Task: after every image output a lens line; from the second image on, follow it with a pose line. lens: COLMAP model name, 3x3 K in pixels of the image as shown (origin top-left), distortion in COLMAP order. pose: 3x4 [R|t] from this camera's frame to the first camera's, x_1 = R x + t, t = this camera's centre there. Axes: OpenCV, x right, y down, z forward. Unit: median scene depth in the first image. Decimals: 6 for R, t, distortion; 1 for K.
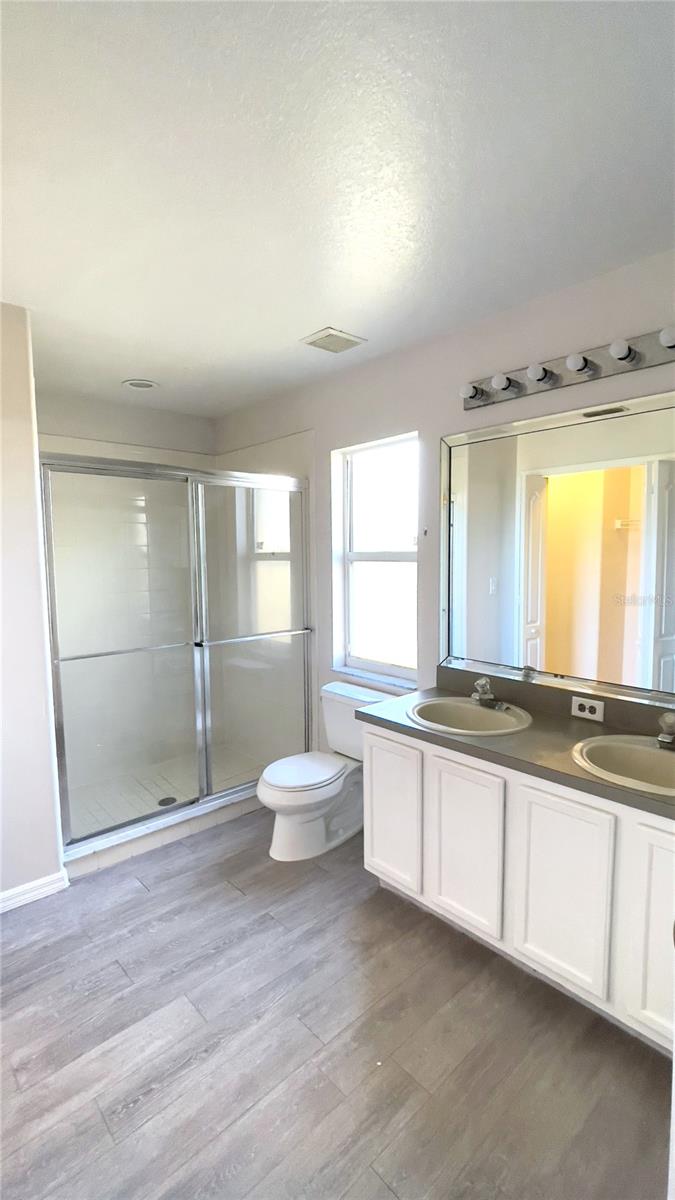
lens RADIAL K [[534.6, 0, 337.5], [0, 534.6, 600.0], [0, 0, 1]] dist [-0.001939, -0.000277]
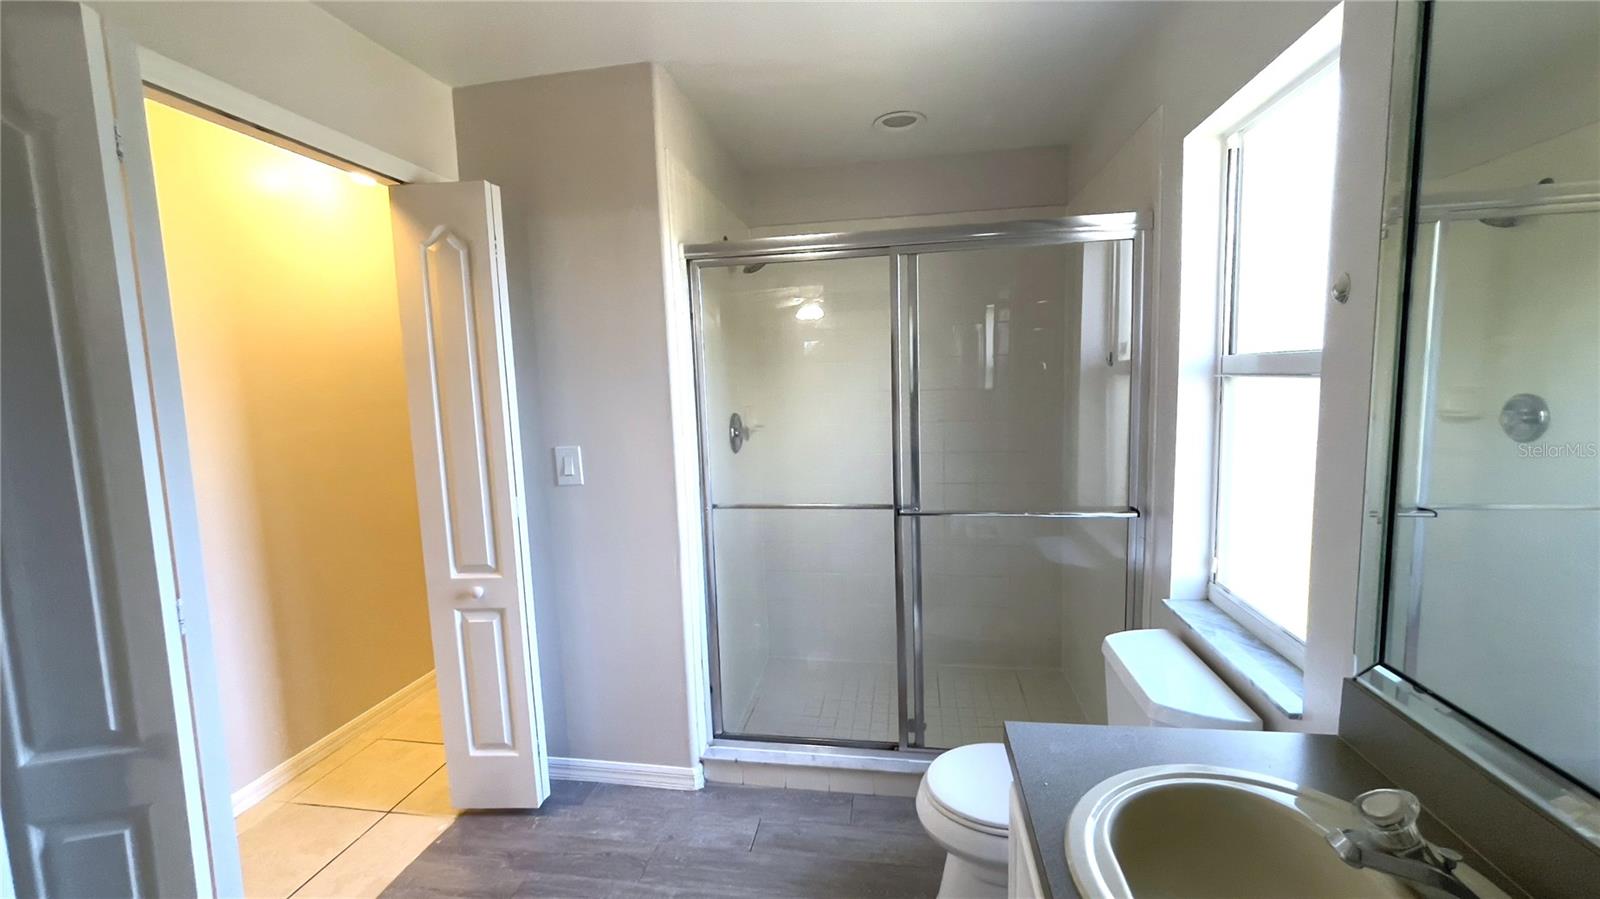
lens RADIAL K [[648.5, 0, 800.0], [0, 648.5, 449.5], [0, 0, 1]] dist [0.001142, 0.000092]
pose [[0.625975, 0.074979, -0.776230, 0.275043], [-0.042661, 0.997169, 0.061918, -0.035004], [0.778676, -0.005644, 0.627401, 0.451742]]
